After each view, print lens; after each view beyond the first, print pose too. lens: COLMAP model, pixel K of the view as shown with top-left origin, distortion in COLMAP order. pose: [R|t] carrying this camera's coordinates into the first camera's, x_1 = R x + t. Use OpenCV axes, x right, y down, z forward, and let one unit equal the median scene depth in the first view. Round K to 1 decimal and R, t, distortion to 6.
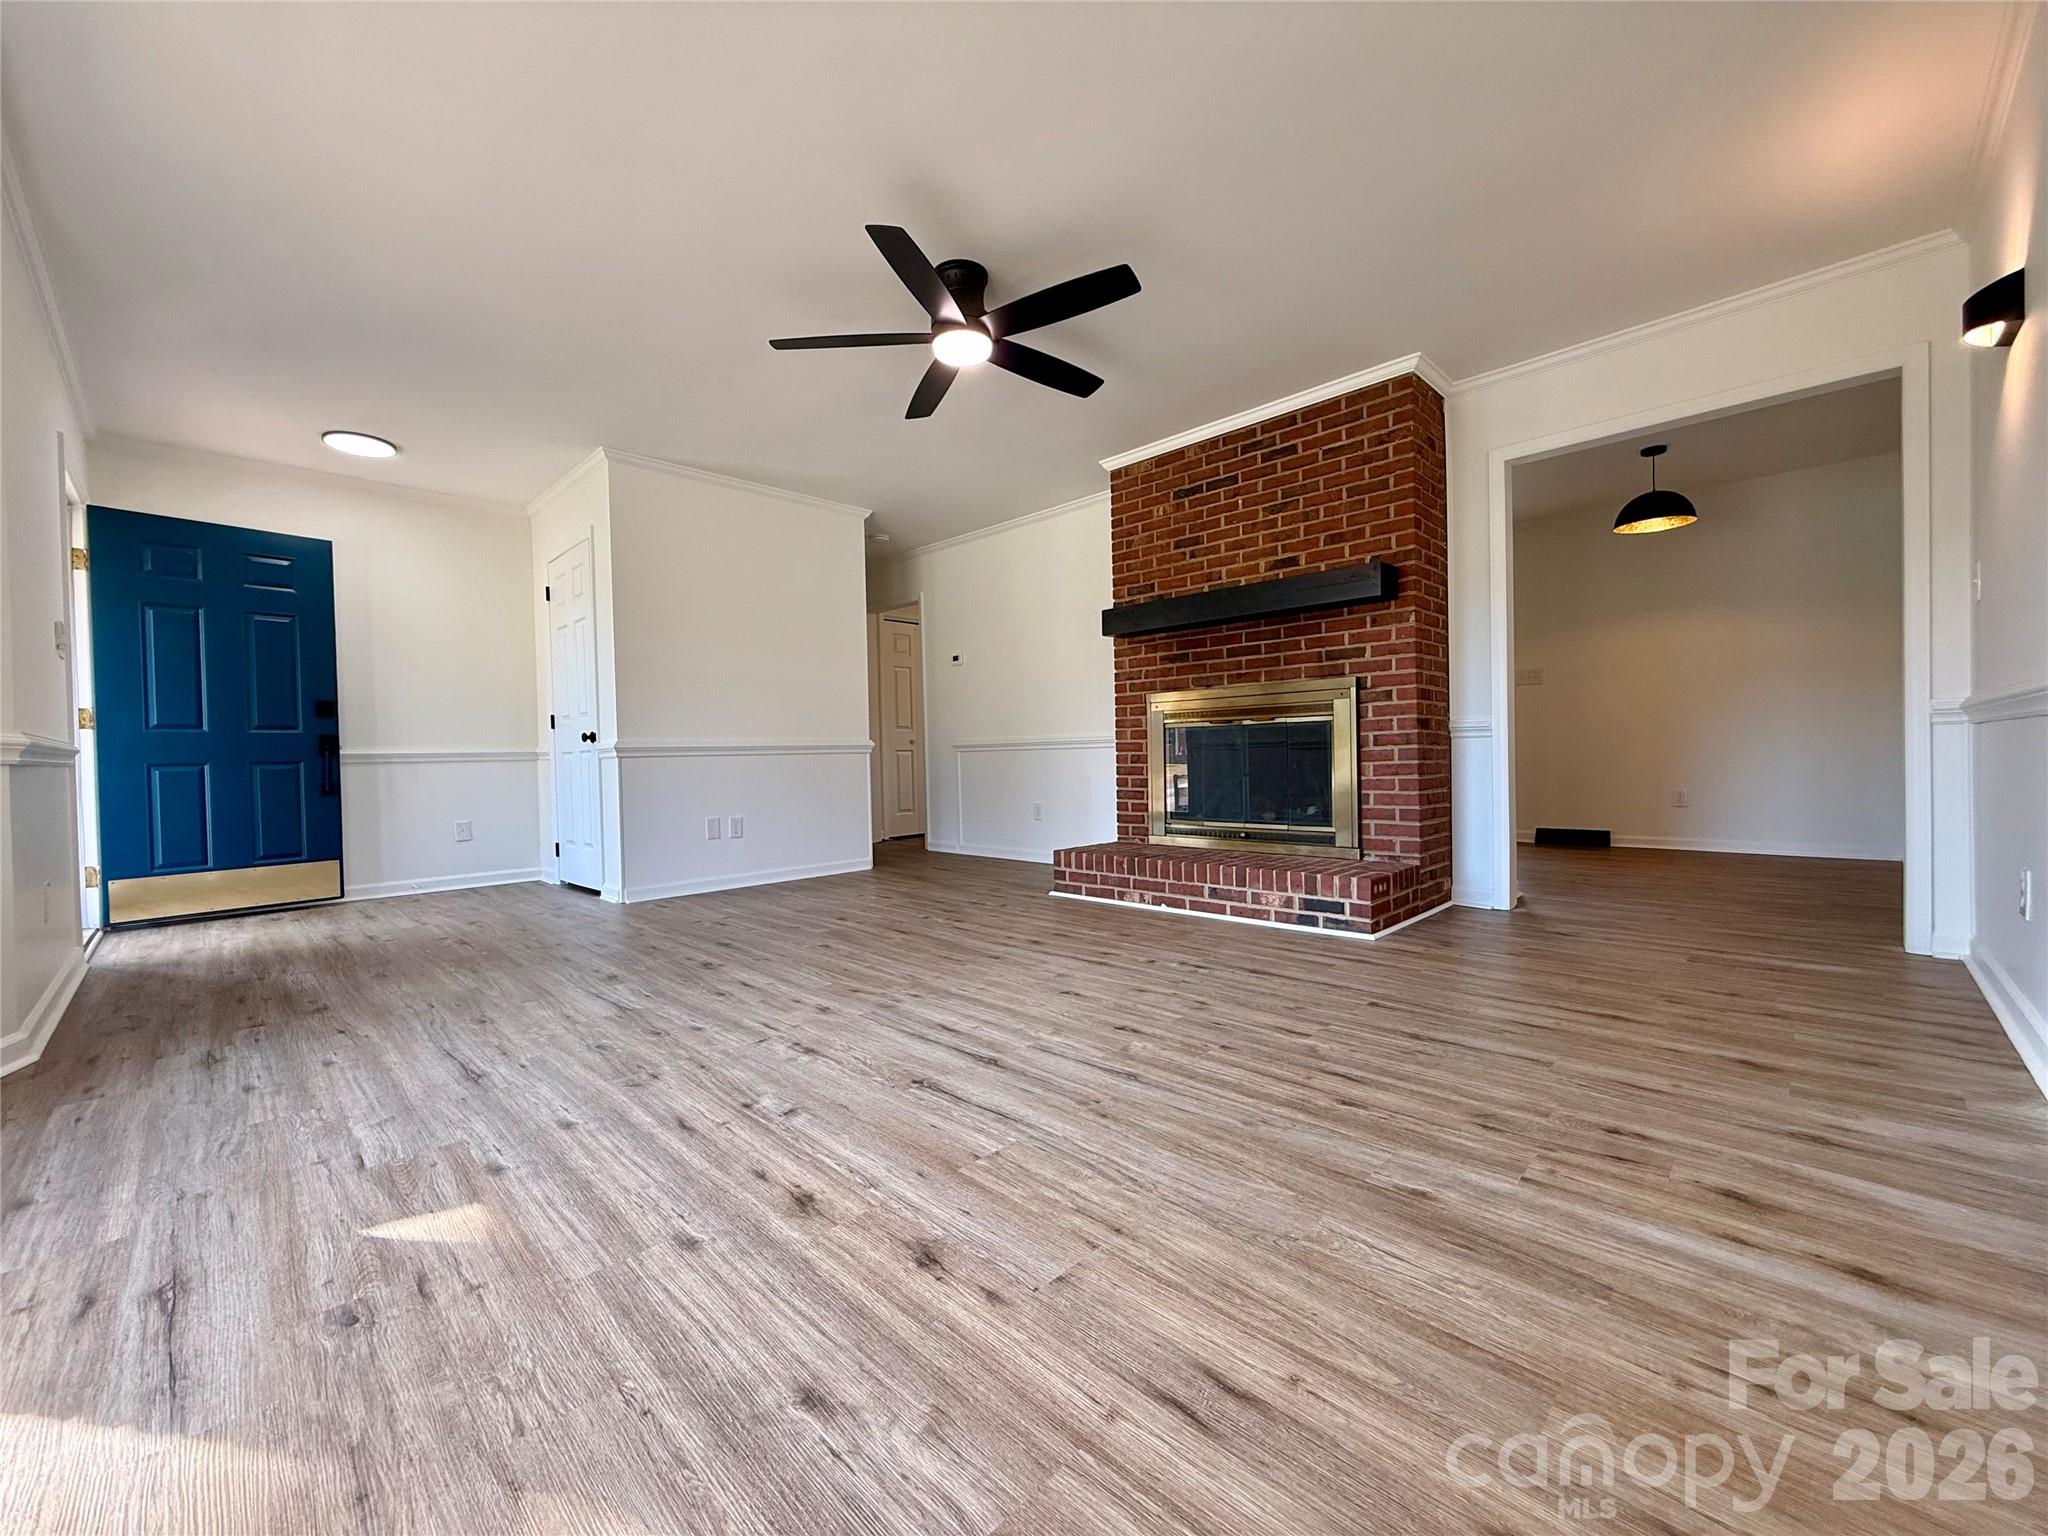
lens RADIAL K [[805.6, 0, 1024.0], [0, 805.6, 768.0], [0, 0, 1]] dist [-0.001022, -0.000126]
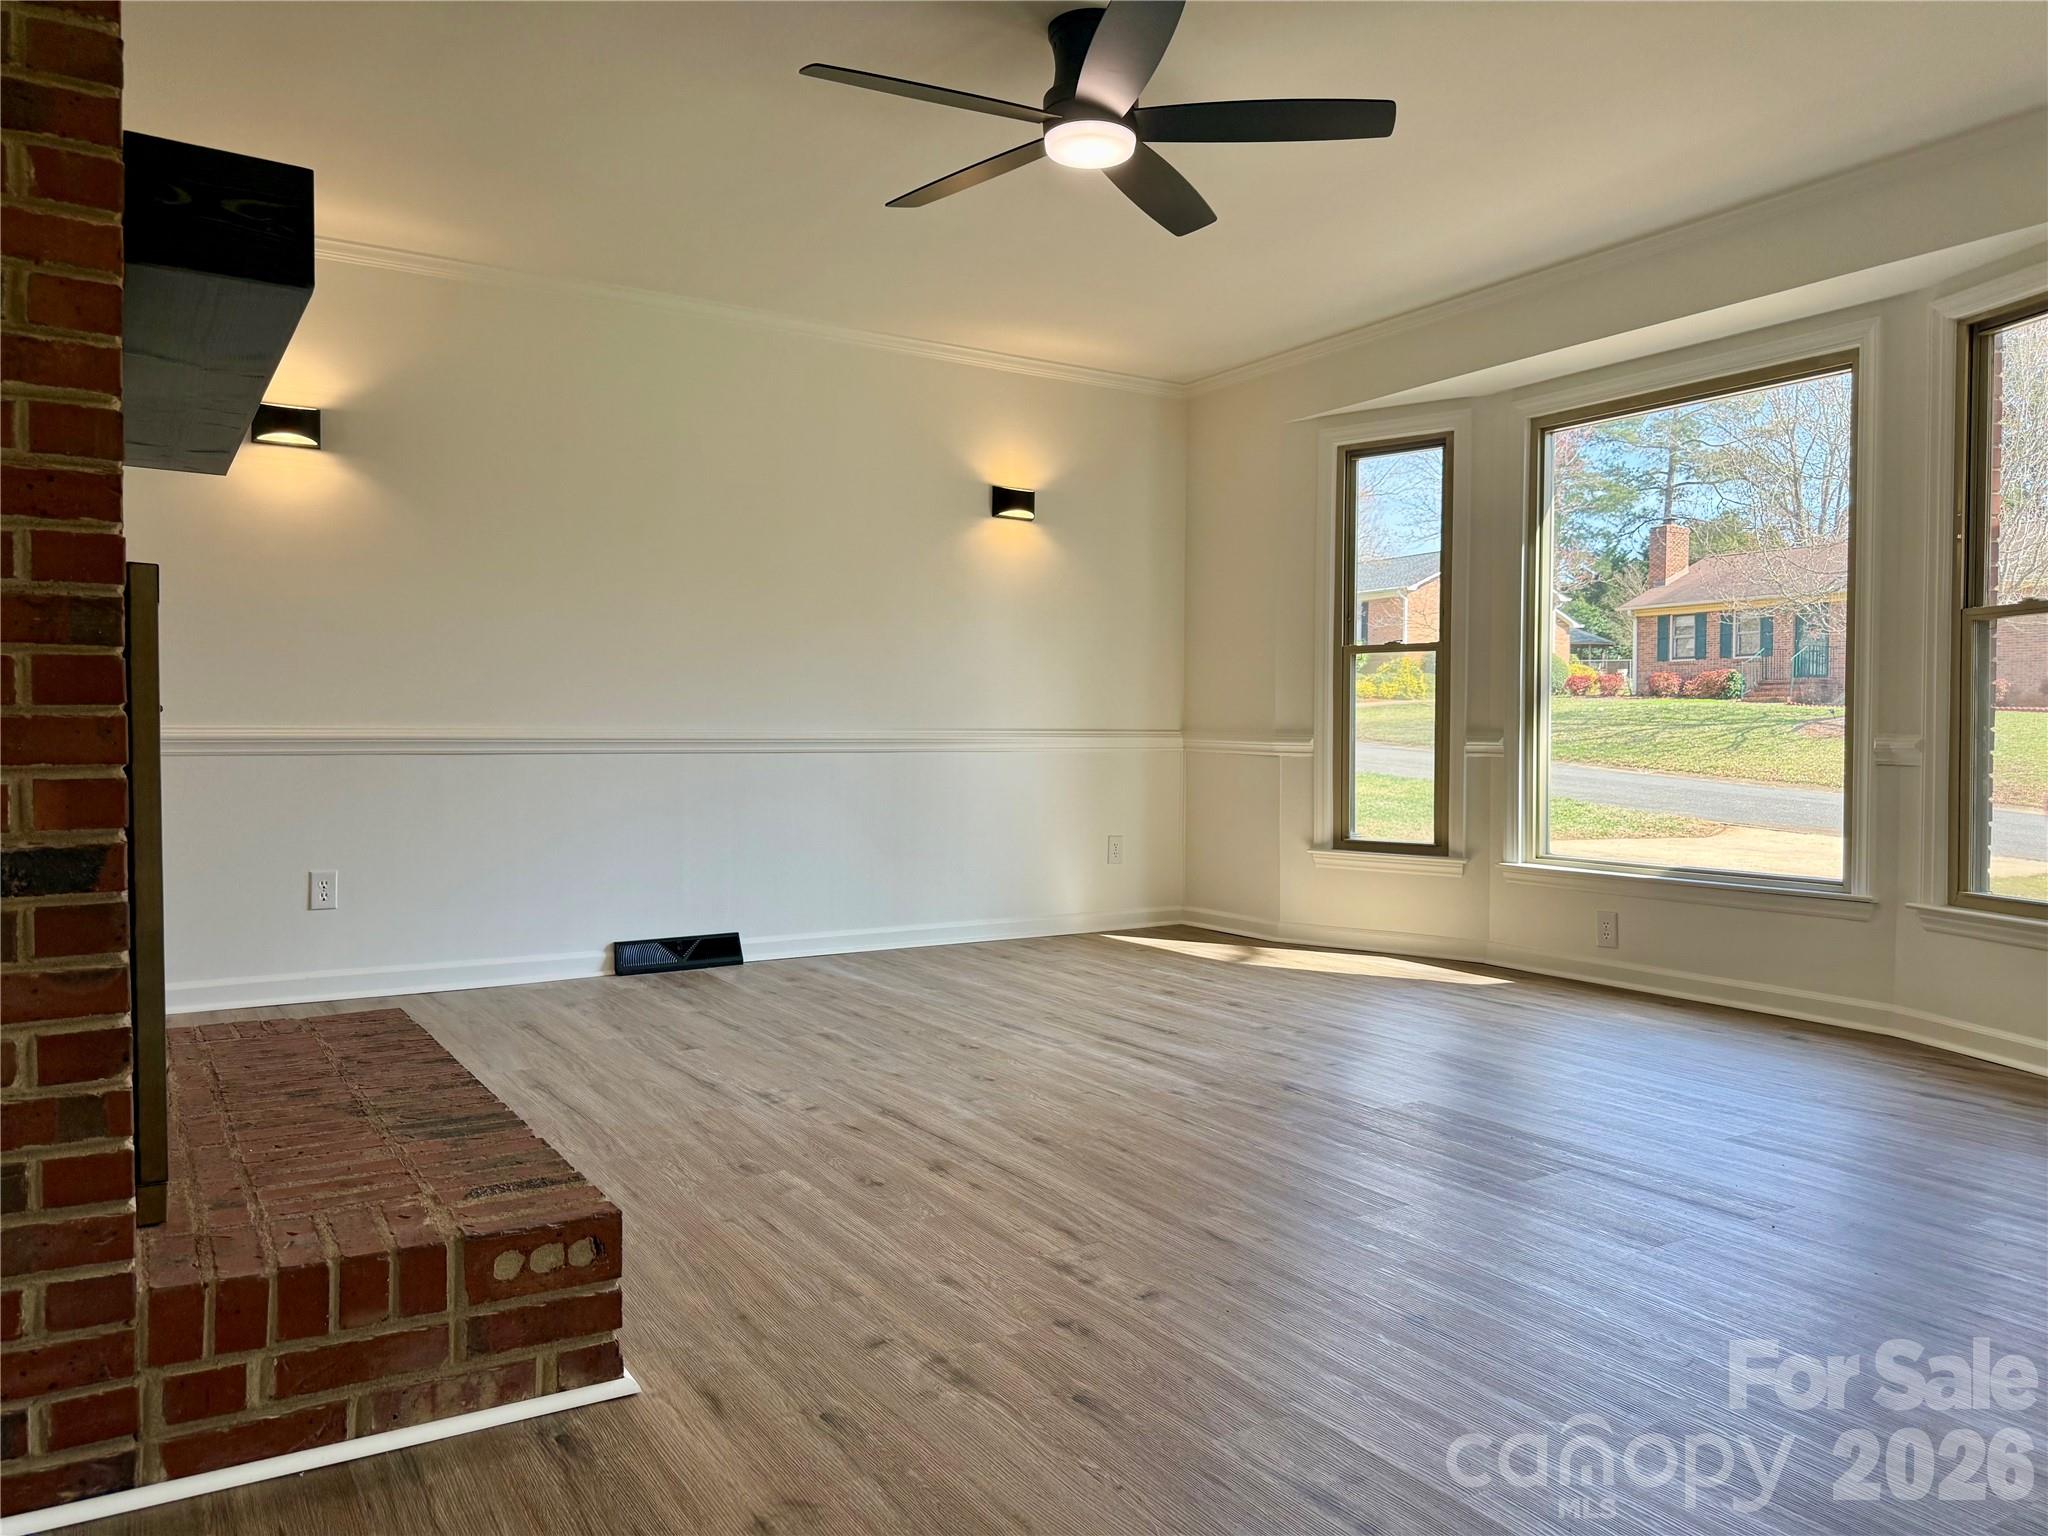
lens RADIAL K [[1438.9, 0, 1024.0], [0, 1438.9, 768.0], [0, 0, 1]] dist [-0.030446, -0.000466]
pose [[-0.973612, 0.009513, 0.228012, -0.210639], [0.017882, 0.999239, 0.034663, -0.052984], [-0.227508, 0.037825, -0.973041, 1.608489]]
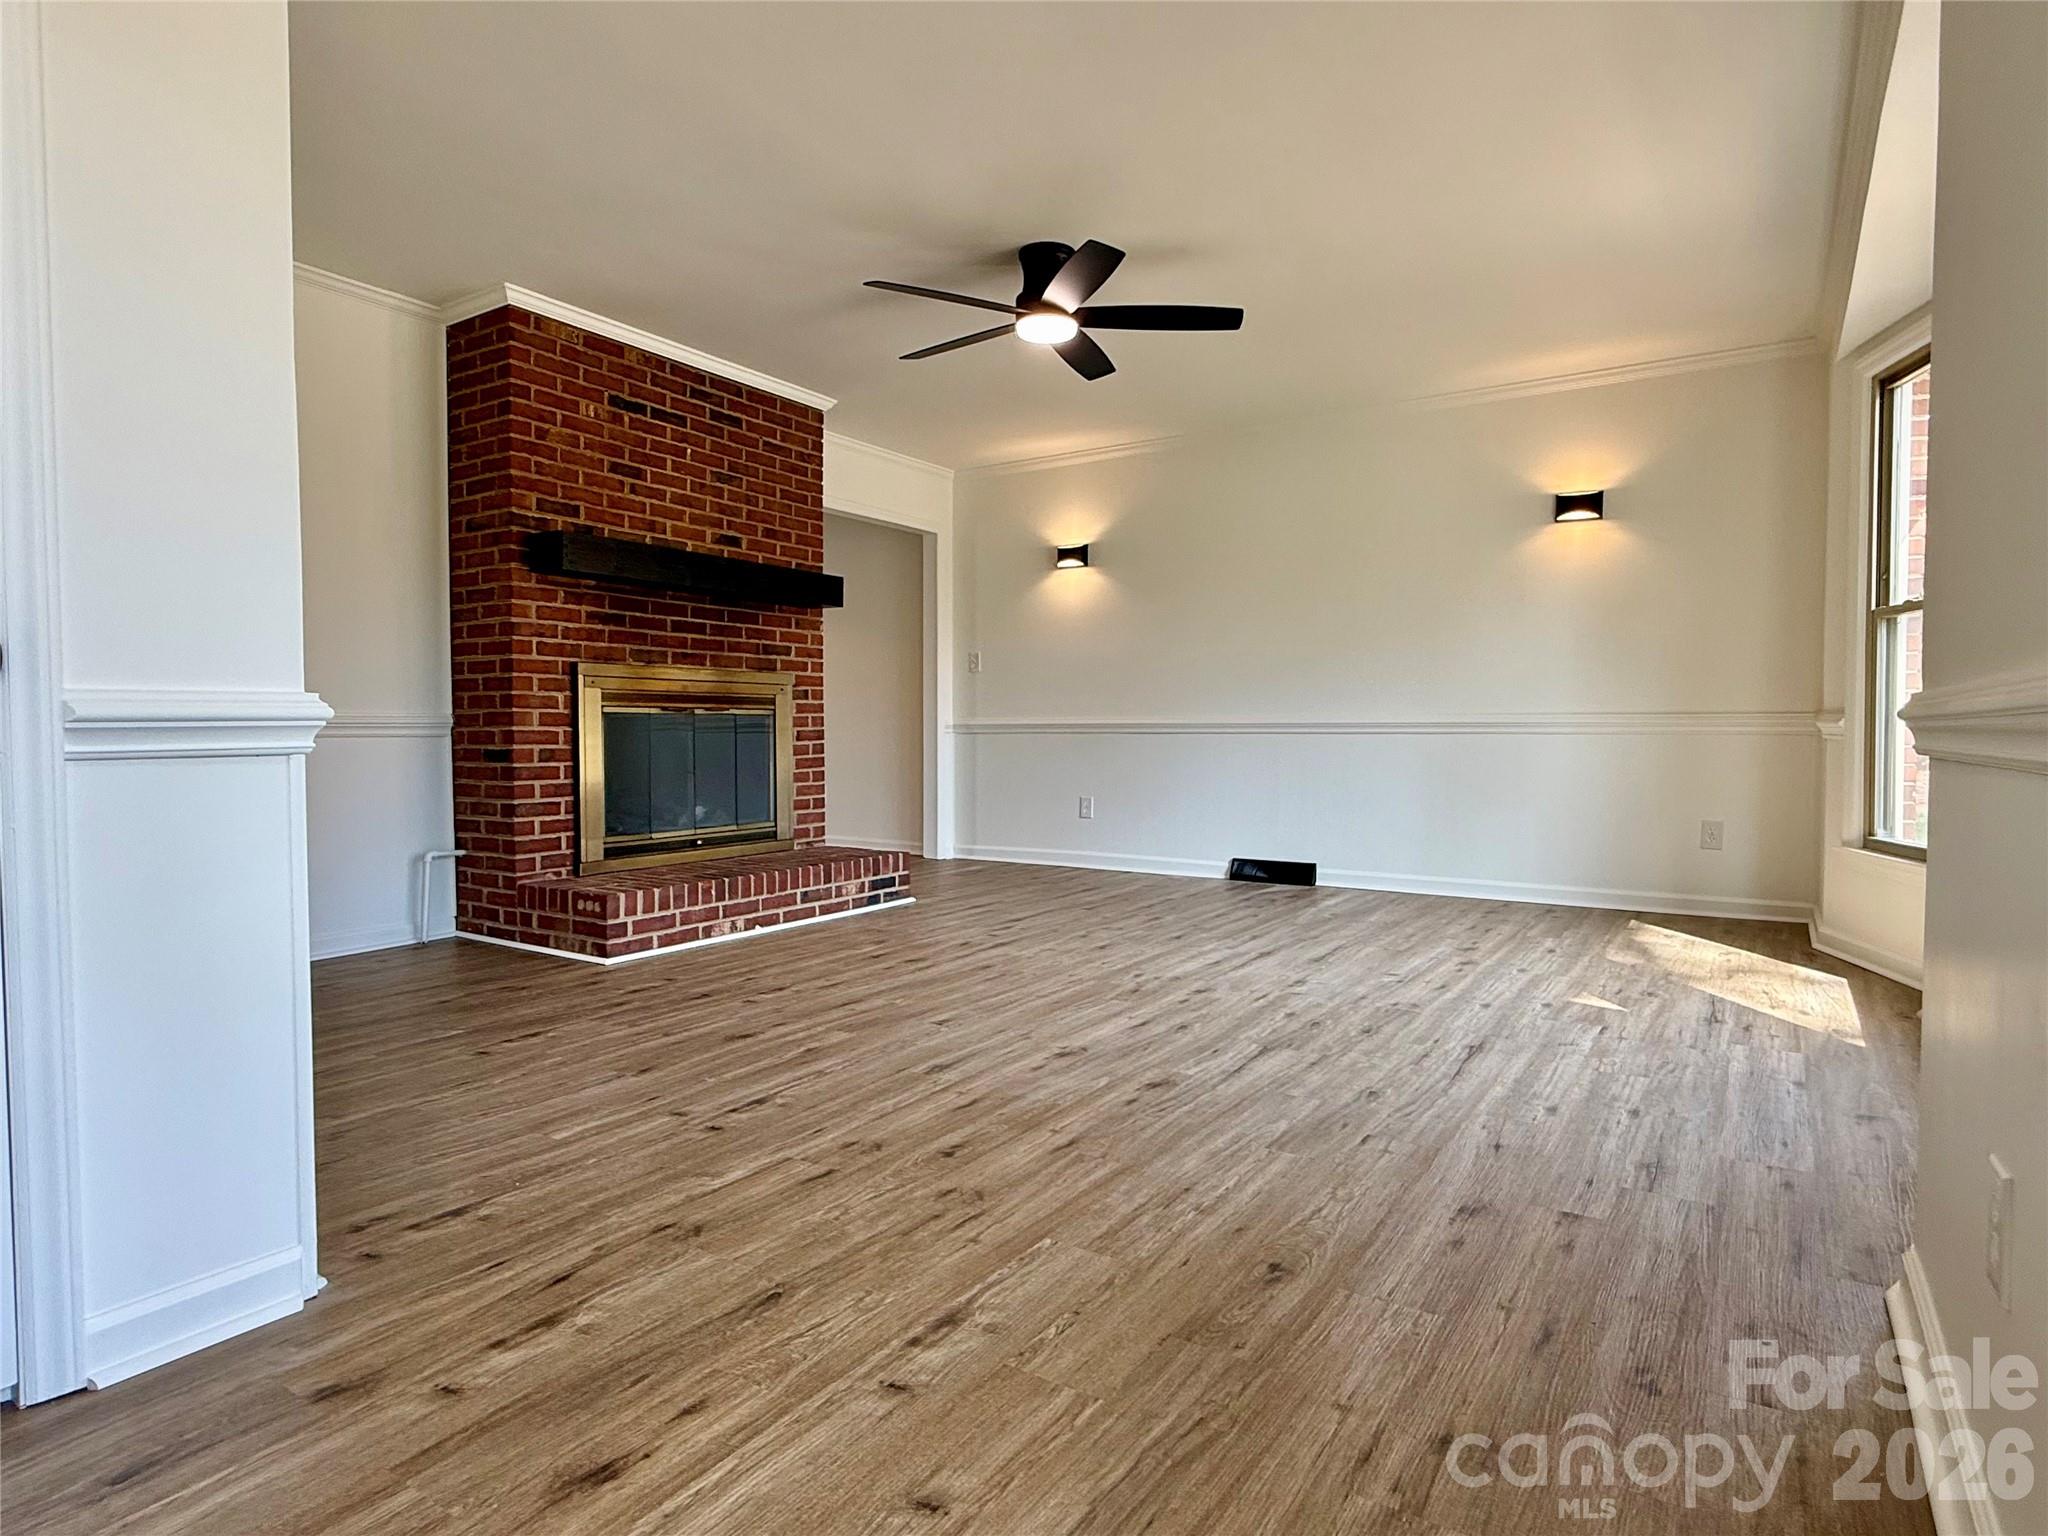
lens RADIAL K [[1104.7, 0, 1024.0], [0, 1104.7, 768.0], [0, 0, 1]] dist [0.000311, -0.000120]
pose [[-0.181281, -0.014222, 0.983328, -1.039703], [0.018626, 0.999666, 0.017892, -0.011968], [-0.983255, 0.021559, -0.180956, 0.956417]]
